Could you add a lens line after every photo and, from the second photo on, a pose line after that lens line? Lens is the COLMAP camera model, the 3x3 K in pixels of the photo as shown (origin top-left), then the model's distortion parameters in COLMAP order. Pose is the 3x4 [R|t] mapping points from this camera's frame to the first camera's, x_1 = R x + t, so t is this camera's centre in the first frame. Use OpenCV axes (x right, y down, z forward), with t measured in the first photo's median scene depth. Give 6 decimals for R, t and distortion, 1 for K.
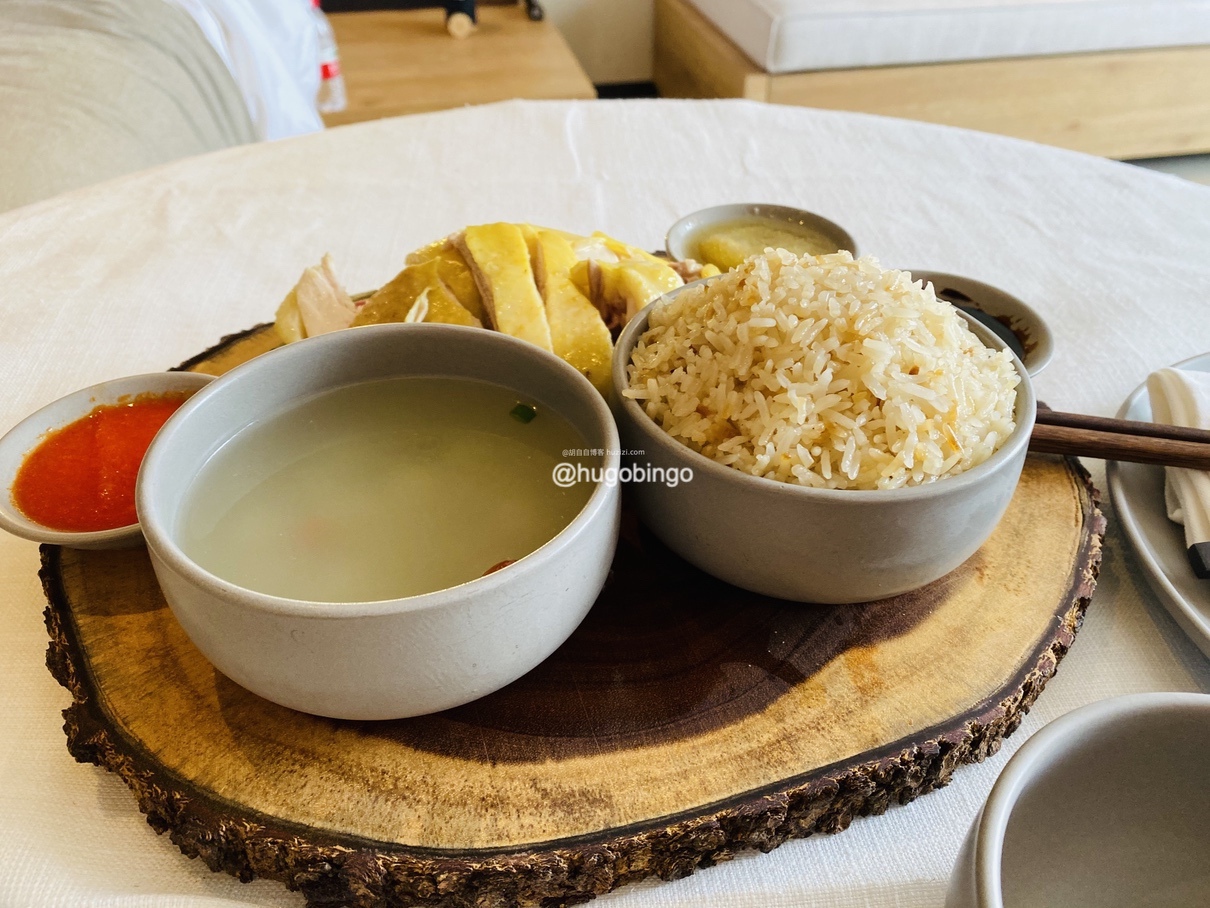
lens RADIAL K [[909.3, 0, 605.0], [0, 909.3, 454.0], [0, 0, 1]] dist [-0.002969, -0.001208]
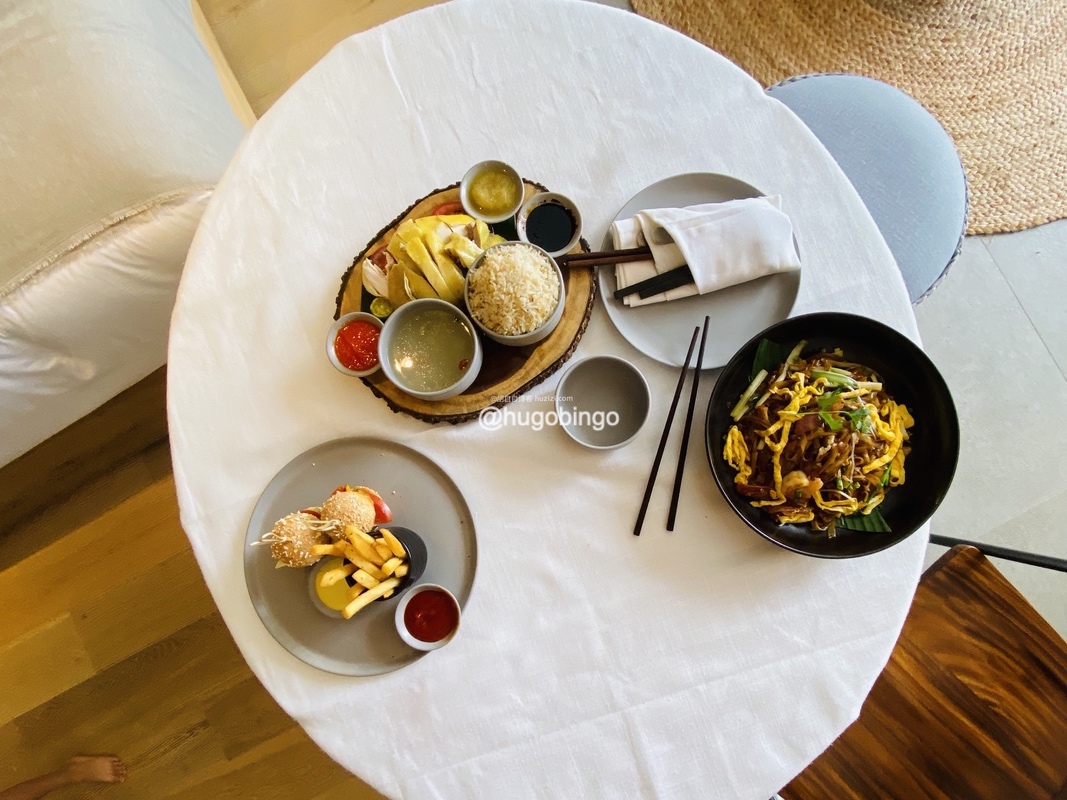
lens RADIAL K [[434.7, 0, 531.1], [0, 434.7, 398.3], [0, 0, 1]] dist [0.052298, -0.048445]
pose [[0.952441, -0.294868, -0.076871, 0.350337], [0.269790, 0.698700, 0.662595, -1.143158], [-0.141669, -0.651821, 0.745023, -0.869382]]
